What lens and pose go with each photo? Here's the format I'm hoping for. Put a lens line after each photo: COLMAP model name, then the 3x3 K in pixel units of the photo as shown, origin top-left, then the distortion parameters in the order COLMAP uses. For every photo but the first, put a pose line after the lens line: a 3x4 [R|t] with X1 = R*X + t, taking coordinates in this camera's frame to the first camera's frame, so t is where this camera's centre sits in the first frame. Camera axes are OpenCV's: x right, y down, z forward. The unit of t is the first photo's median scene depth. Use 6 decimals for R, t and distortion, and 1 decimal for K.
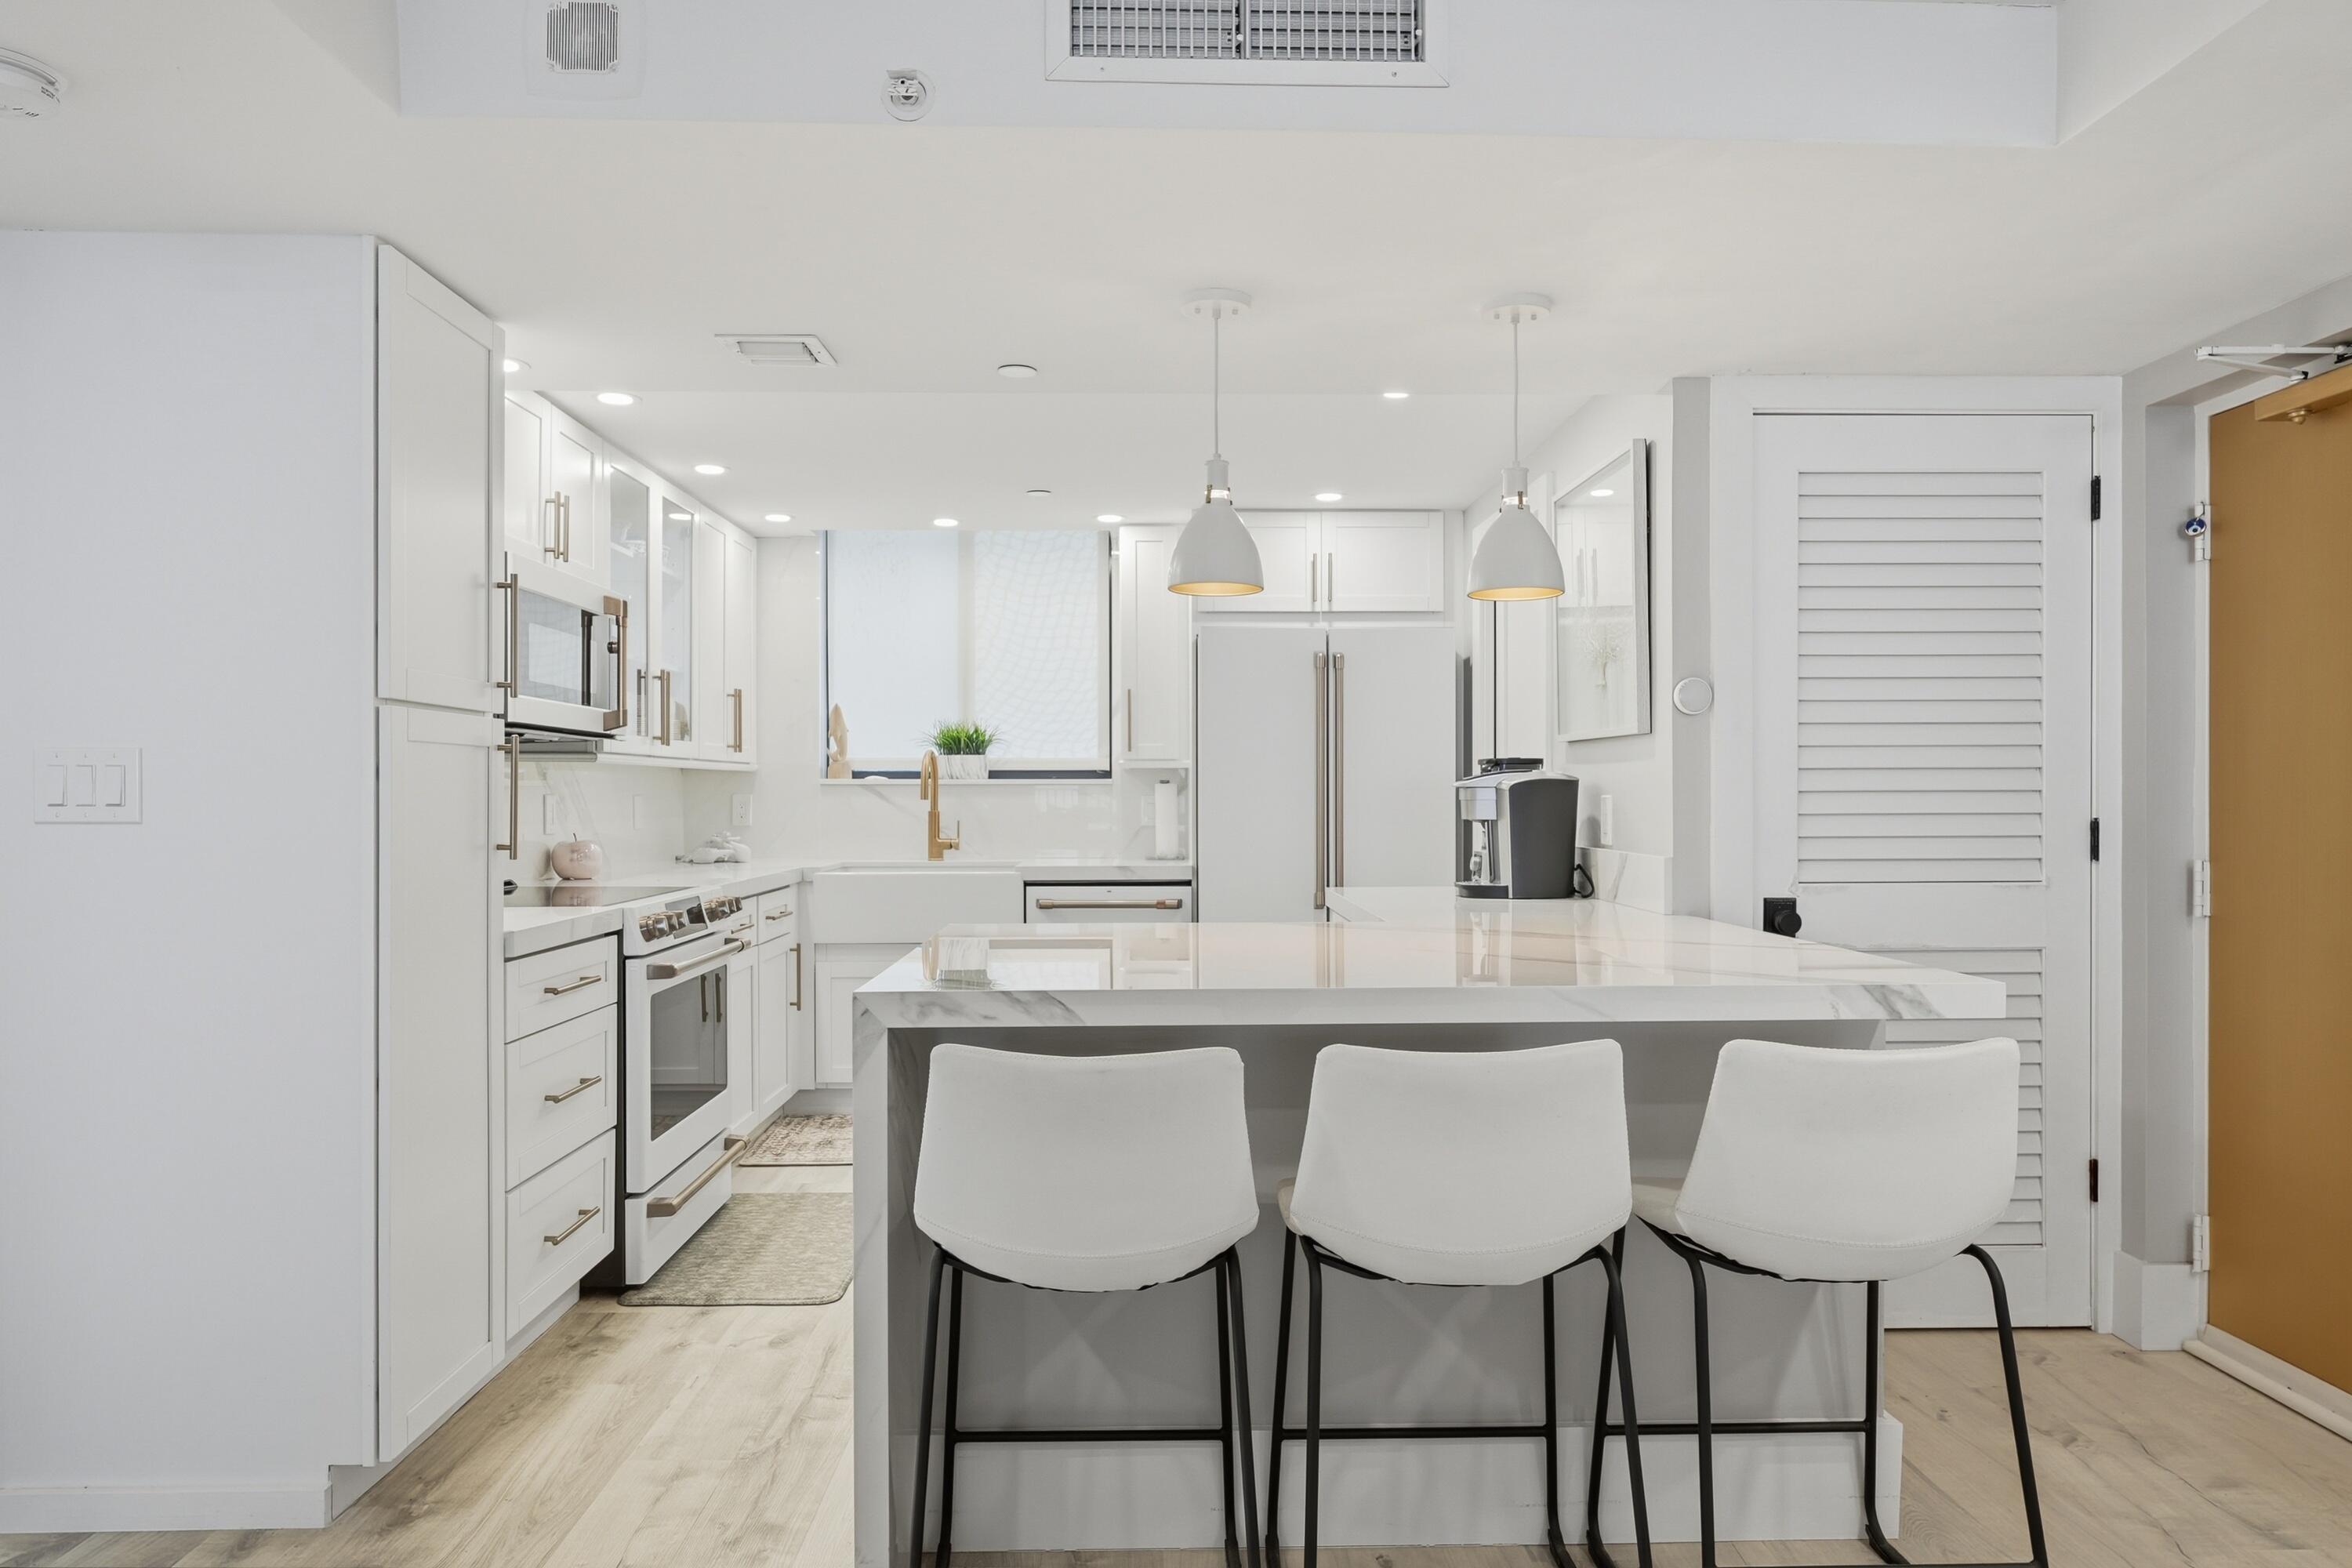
lens RADIAL K [[1424.2, 0, 1174.4], [0, 1424.2, 788.6], [0, 0, 1]] dist [-0.000608, -0.000085]
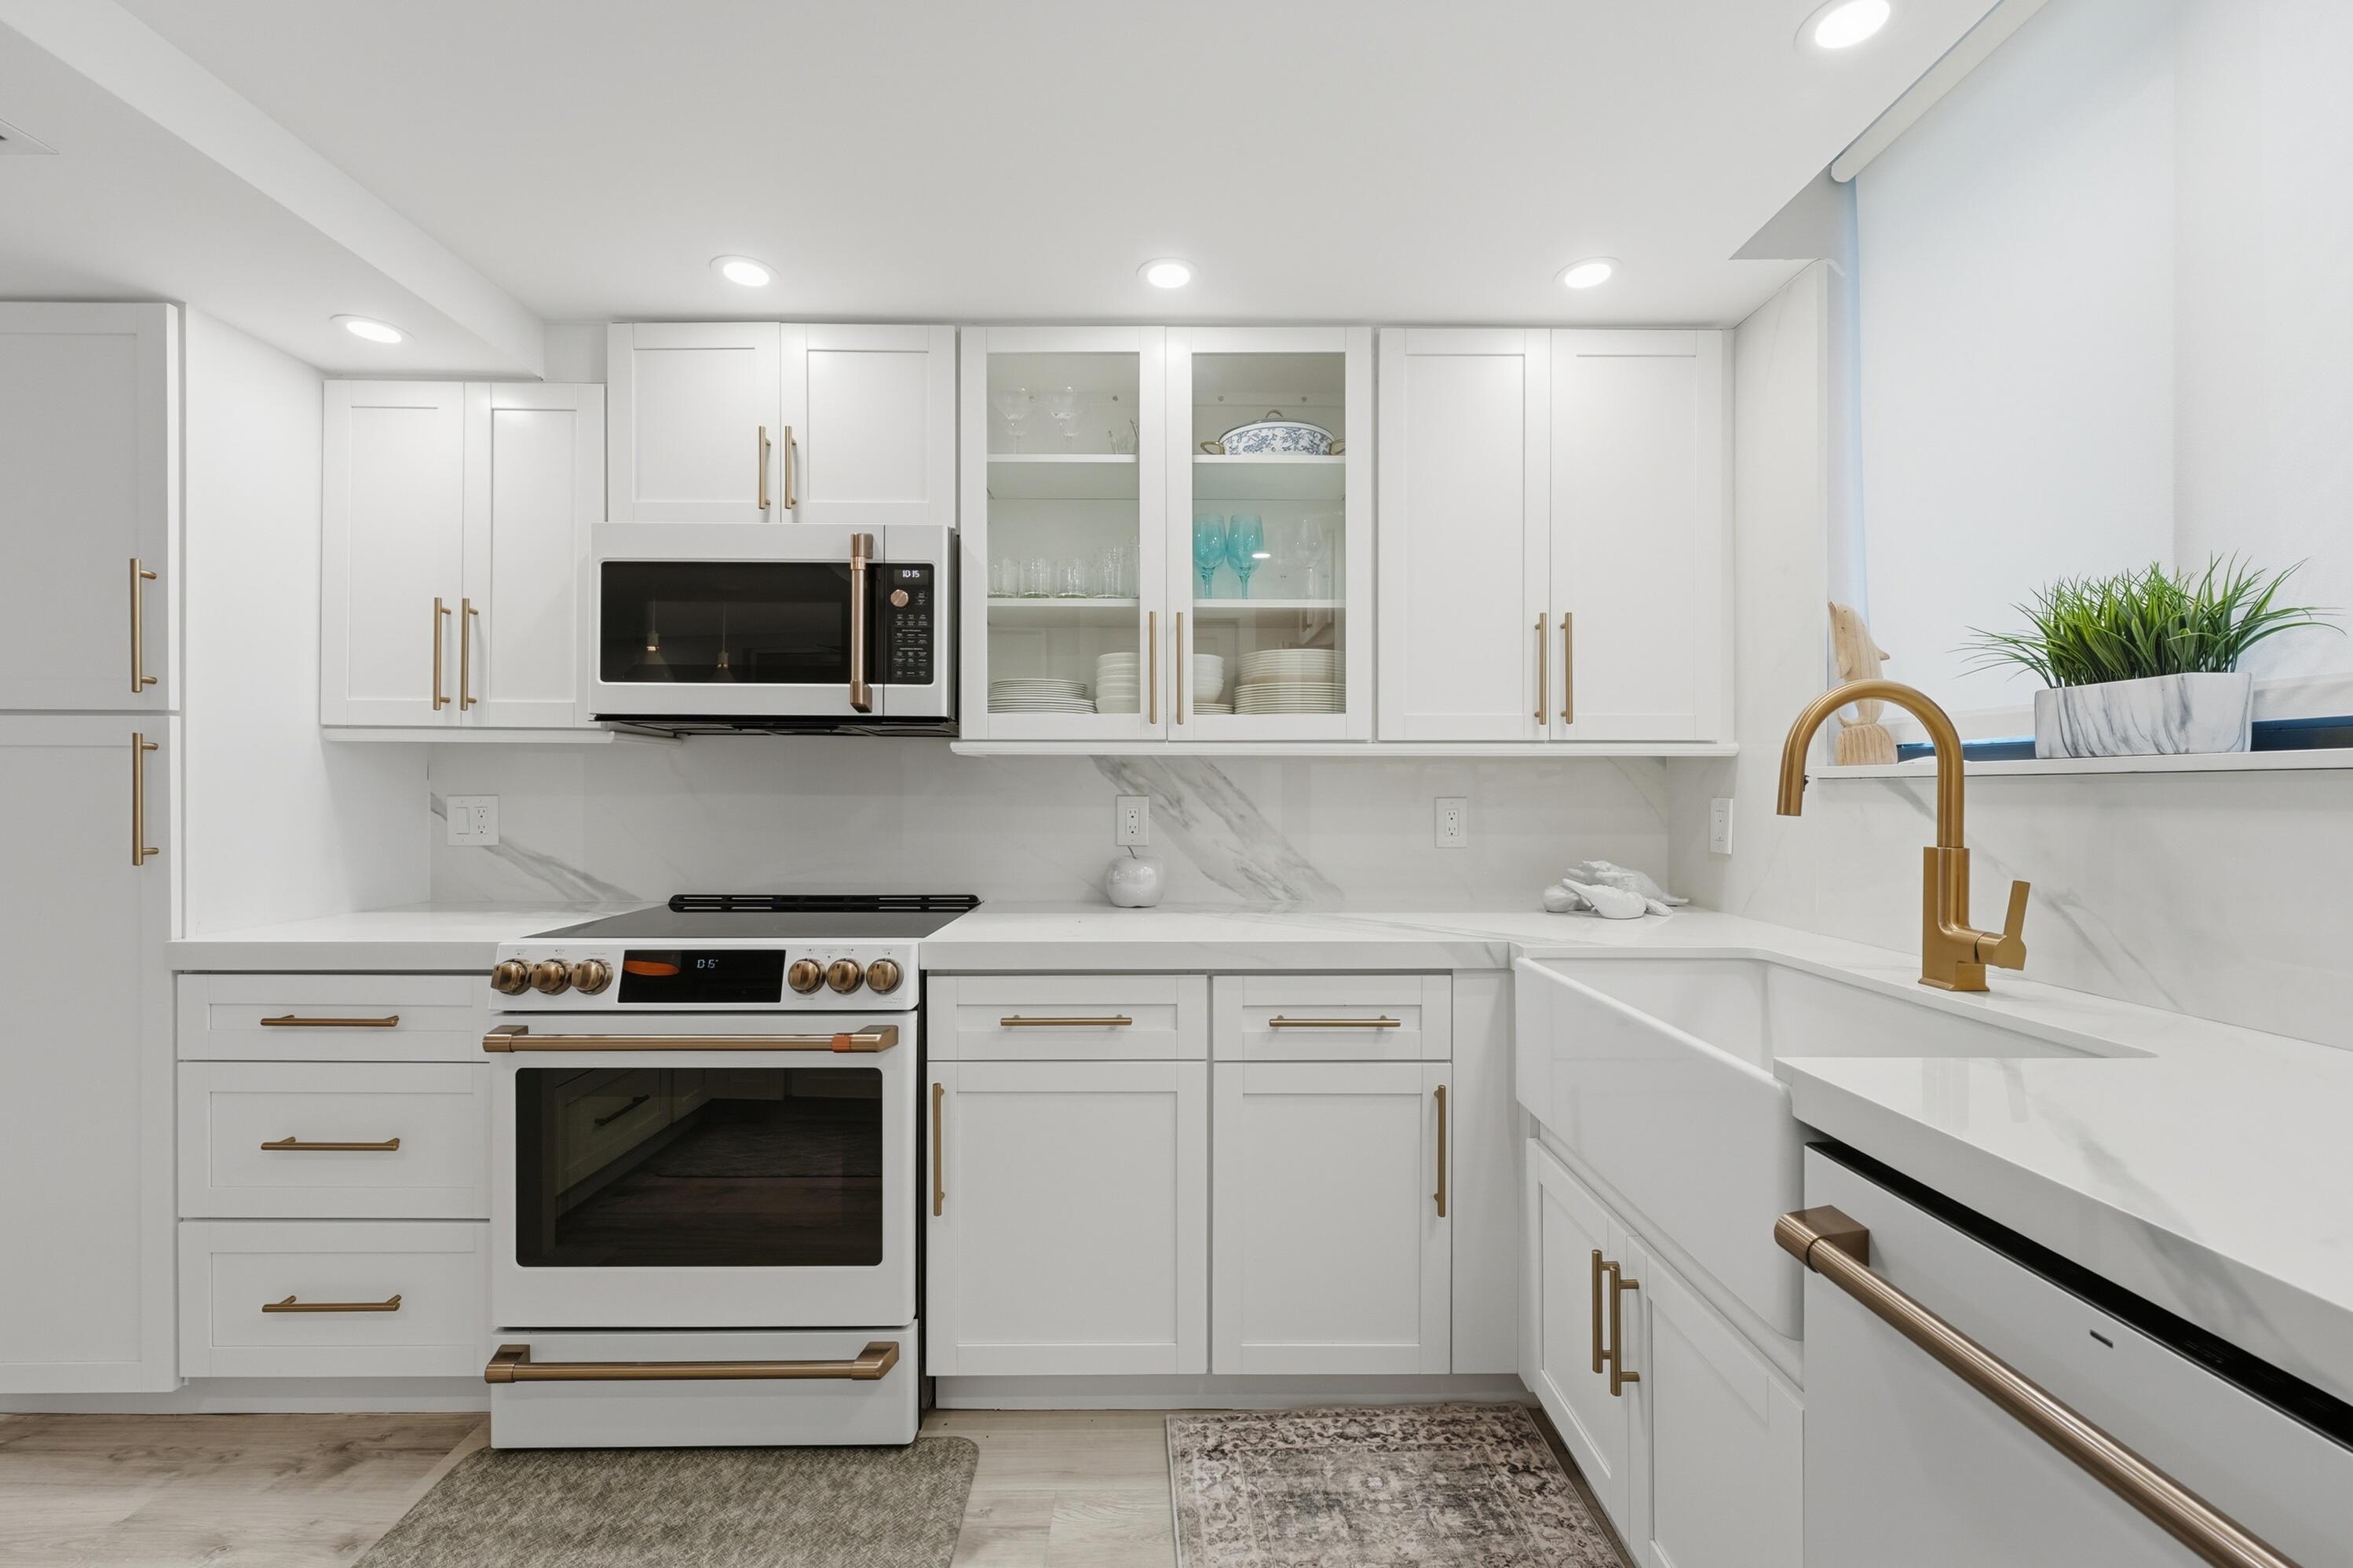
lens RADIAL K [[937.5, 0, 1179.5], [0, 937.5, 799.4], [0, 0, 1]] dist [0.000887, 0.000218]
pose [[-0.017474, 0.011067, -0.999786, 0.069047], [0.005702, 0.999924, 0.010969, -0.000399], [0.999831, -0.005509, -0.017535, 0.817914]]
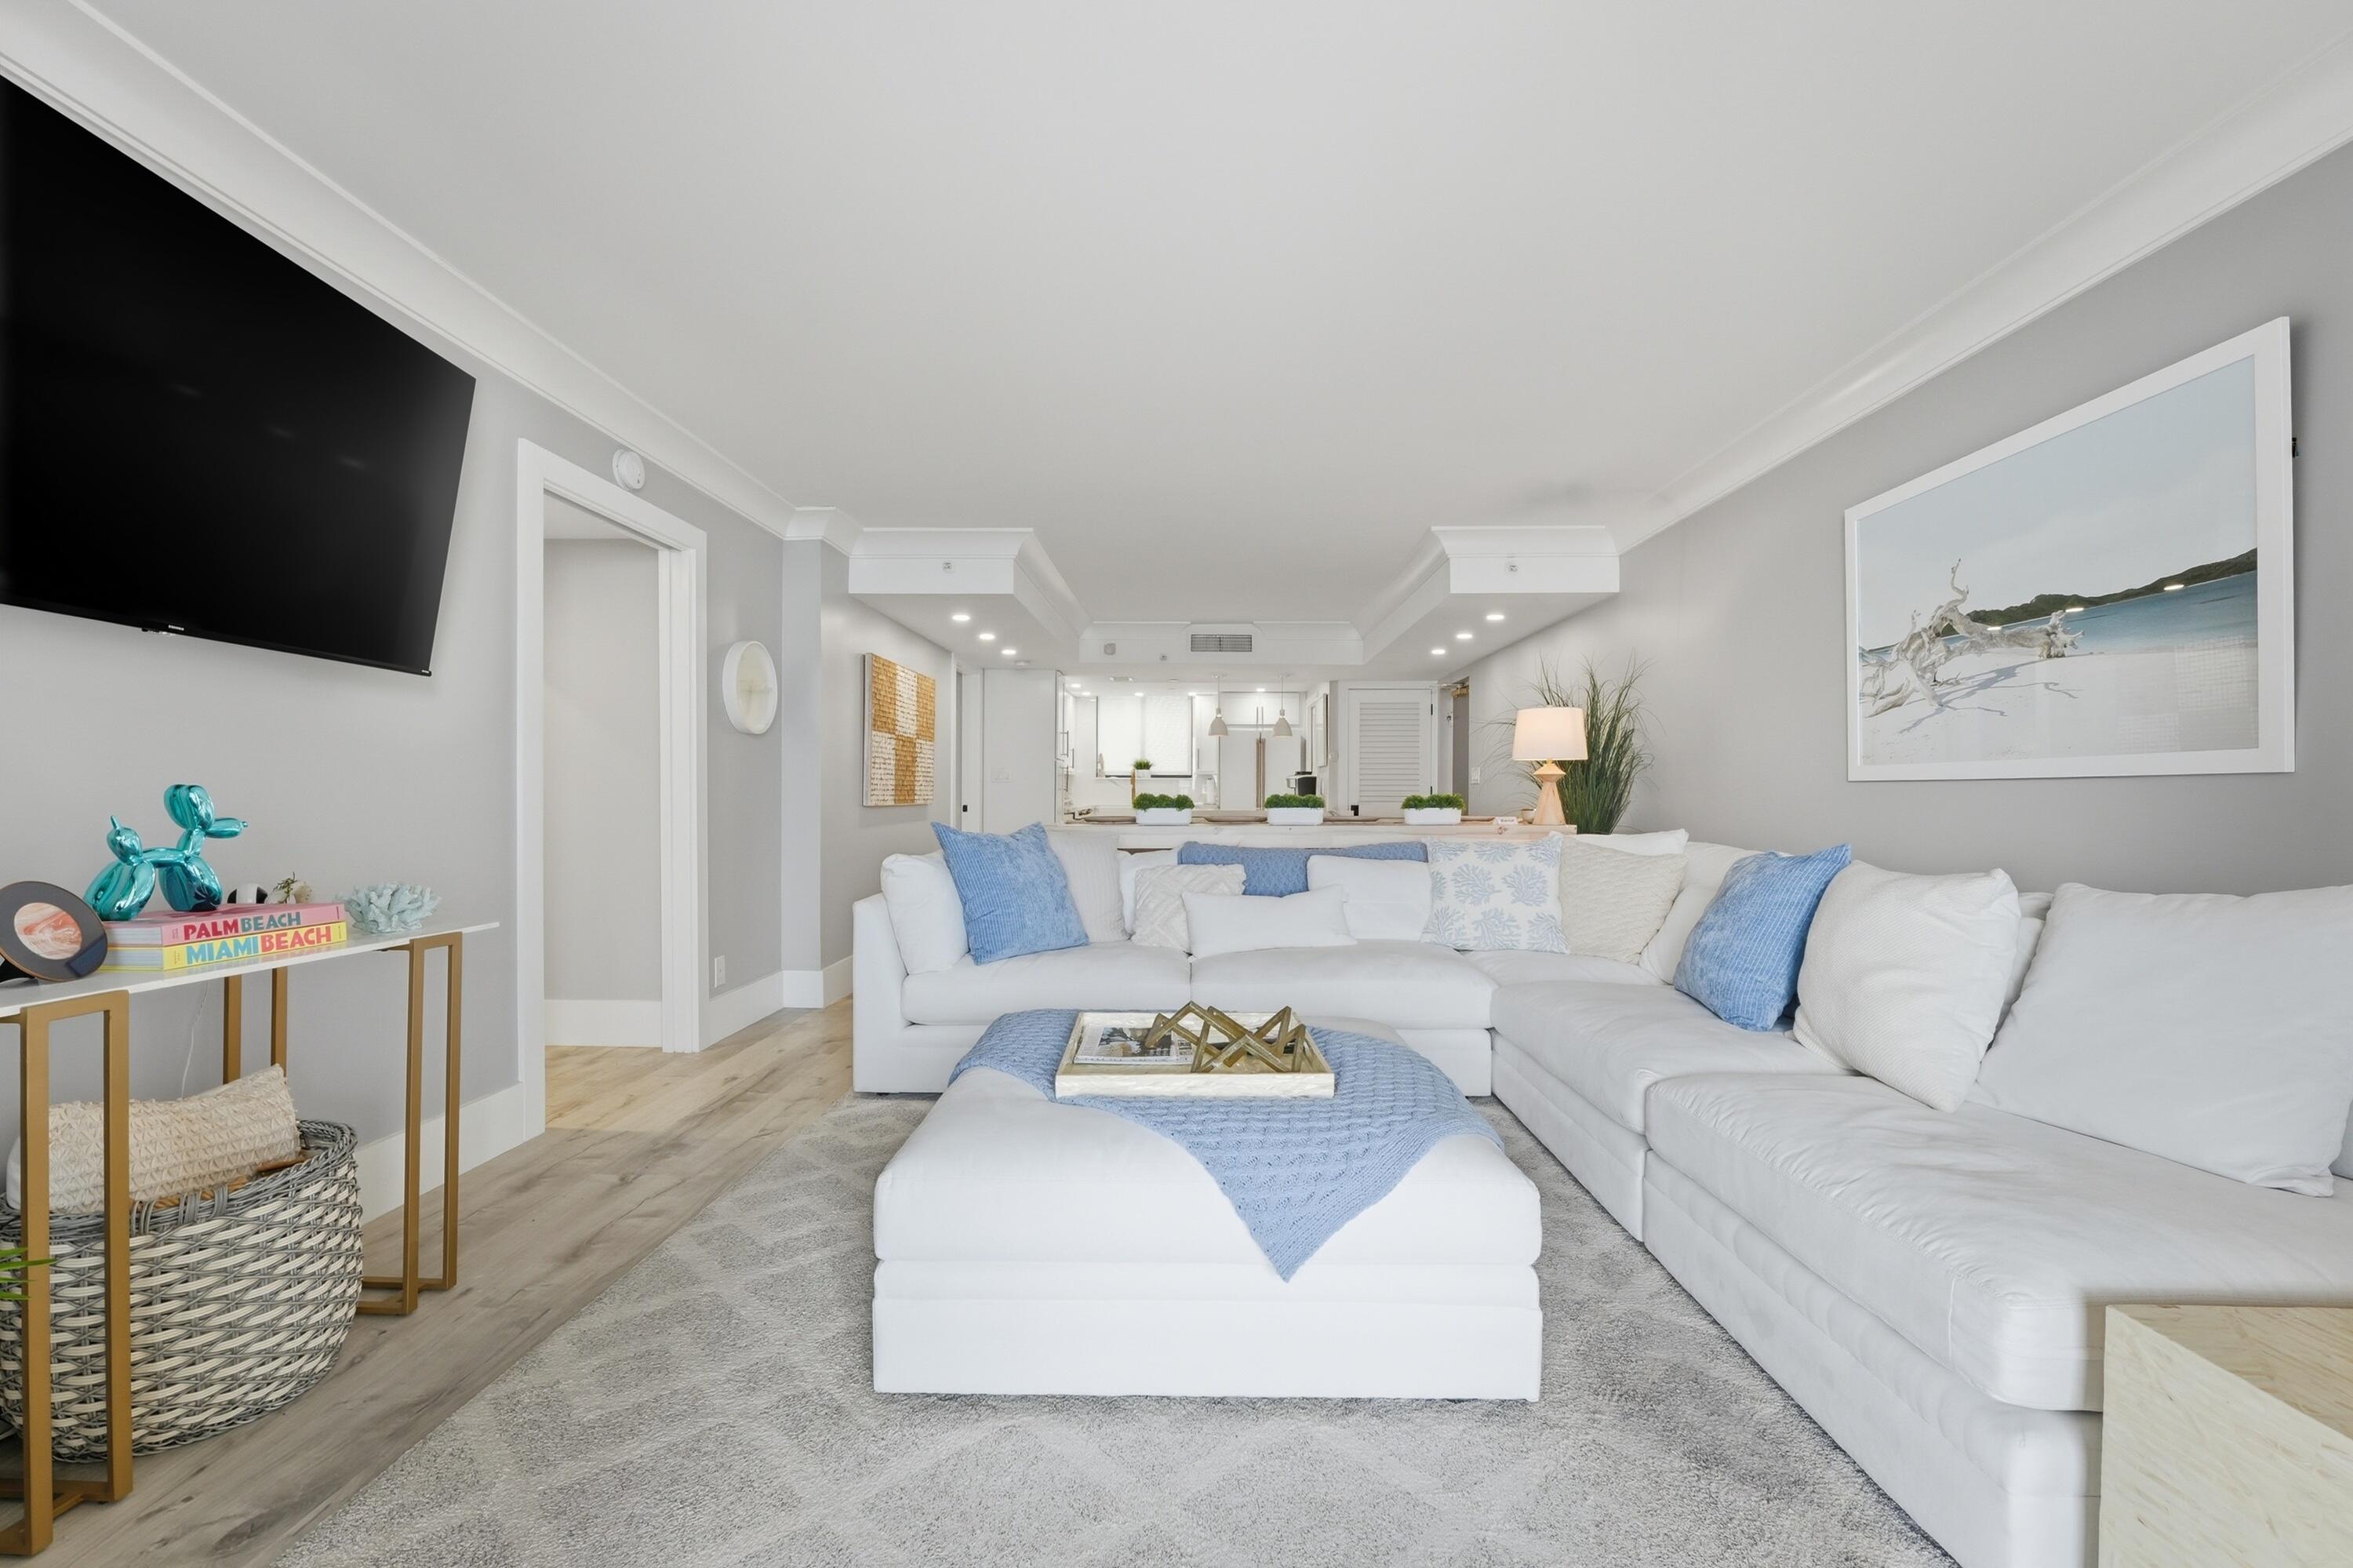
lens RADIAL K [[937.5, 0, 1177.2], [0, 937.5, 789.8], [0, 0, 1]] dist [0.000887, 0.000218]
pose [[0.998785, 0.004442, -0.049079, 0.023392], [-0.004459, 0.999990, -0.000228, 0.019617], [0.049077, 0.000446, 0.998795, -1.024000]]
